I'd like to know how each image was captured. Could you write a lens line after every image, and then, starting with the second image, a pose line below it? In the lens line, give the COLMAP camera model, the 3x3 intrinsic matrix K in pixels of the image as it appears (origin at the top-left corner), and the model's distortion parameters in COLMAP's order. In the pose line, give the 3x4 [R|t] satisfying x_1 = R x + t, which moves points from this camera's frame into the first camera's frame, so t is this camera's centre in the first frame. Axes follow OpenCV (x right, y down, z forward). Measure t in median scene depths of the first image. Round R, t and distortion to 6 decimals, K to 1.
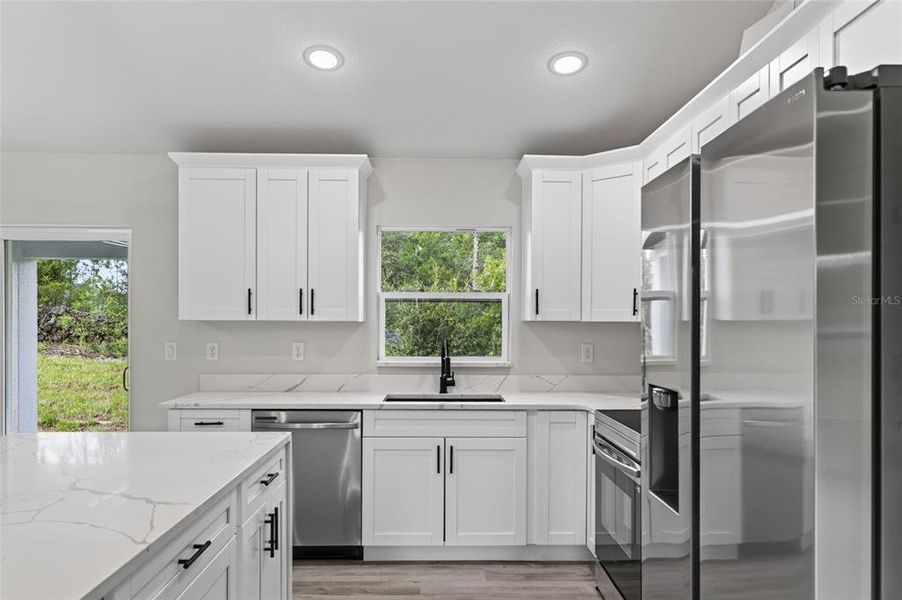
lens RADIAL K [[646.2, 0, 435.1], [0, 646.2, 327.2], [0, 0, 1]] dist [-0.001633, -0.000159]
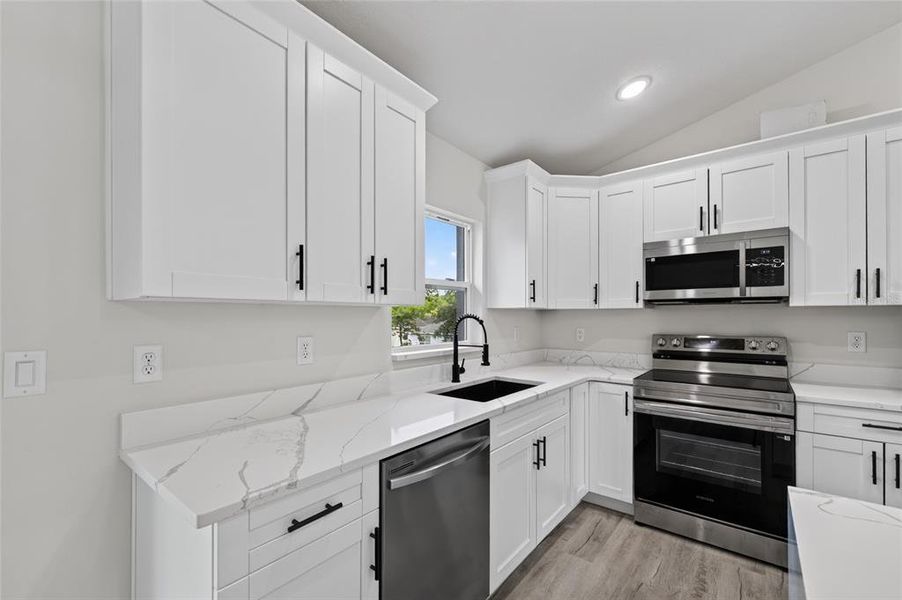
lens RADIAL K [[381.4, 0, 451.9], [0, 381.4, 313.2], [0, 0, 1]] dist [-0.001864, -0.000494]
pose [[0.629665, 0.001168, 0.776866, -0.494978], [-0.002639, 0.999996, 0.000636, -0.001327], [-0.776862, -0.002451, 0.629666, 0.745523]]
